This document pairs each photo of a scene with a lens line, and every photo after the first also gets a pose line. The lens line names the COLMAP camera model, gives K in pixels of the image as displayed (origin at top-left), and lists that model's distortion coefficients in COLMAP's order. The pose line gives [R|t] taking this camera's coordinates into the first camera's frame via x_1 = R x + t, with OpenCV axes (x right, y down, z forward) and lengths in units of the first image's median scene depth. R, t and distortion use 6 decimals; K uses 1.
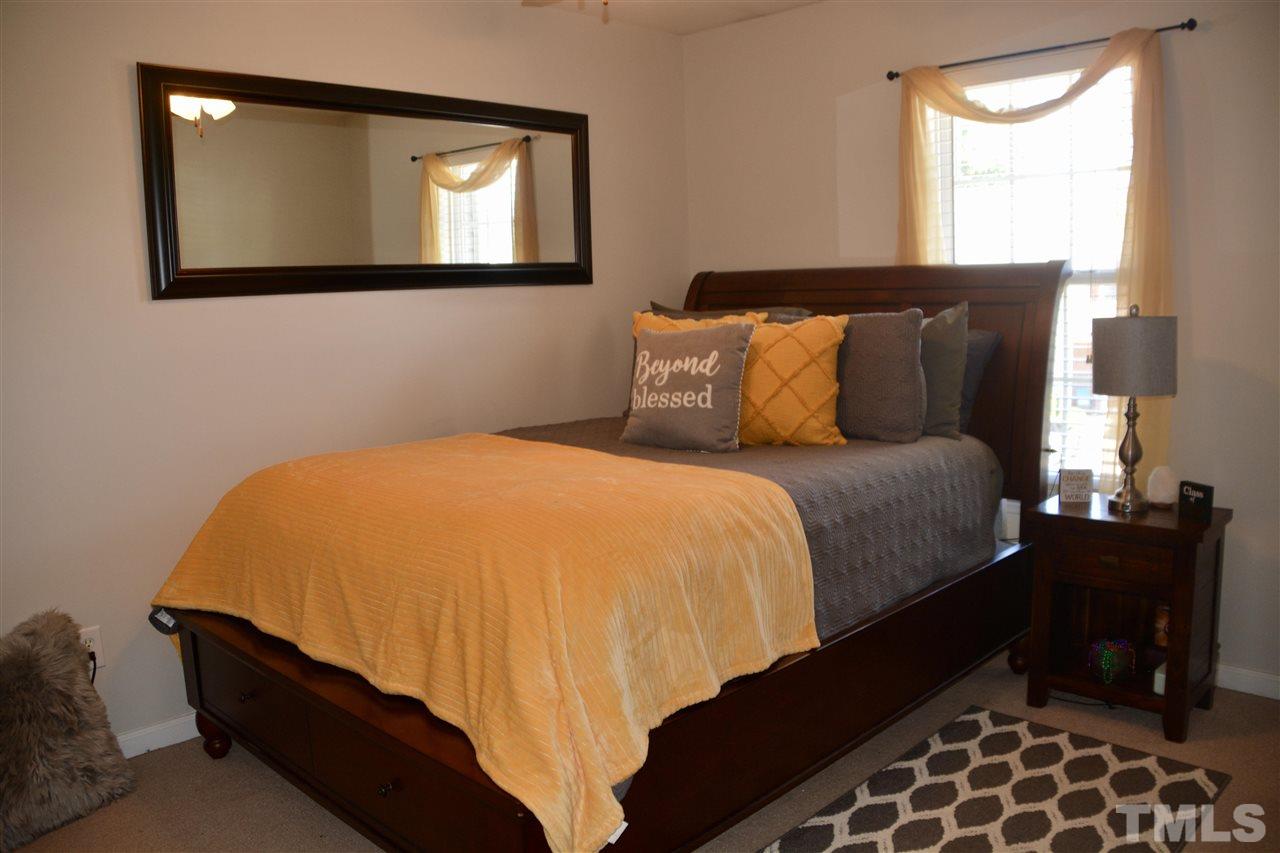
lens RADIAL K [[1016.0, 0, 634.7], [0, 1016.0, 425.1], [0, 0, 1]] dist [-0.165217, 0.077170]
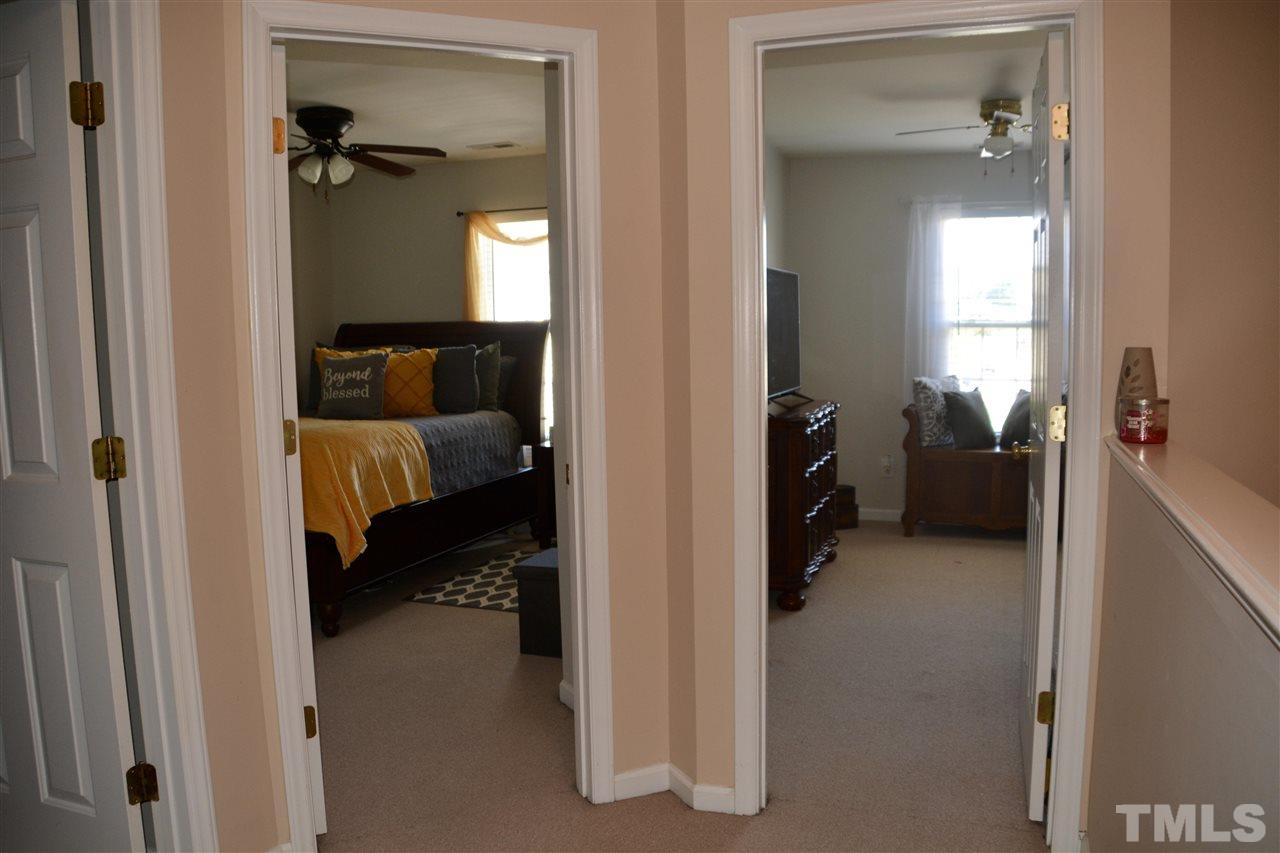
lens RADIAL K [[1016.0, 0, 645.5], [0, 1016.0, 429.5], [0, 0, 1]] dist [-0.165217, 0.077170]
pose [[0.908928, -0.026227, 0.416128, -0.234884], [0.041483, 0.998756, -0.027662, 0.116389], [-0.414885, 0.042405, 0.908885, -0.915540]]
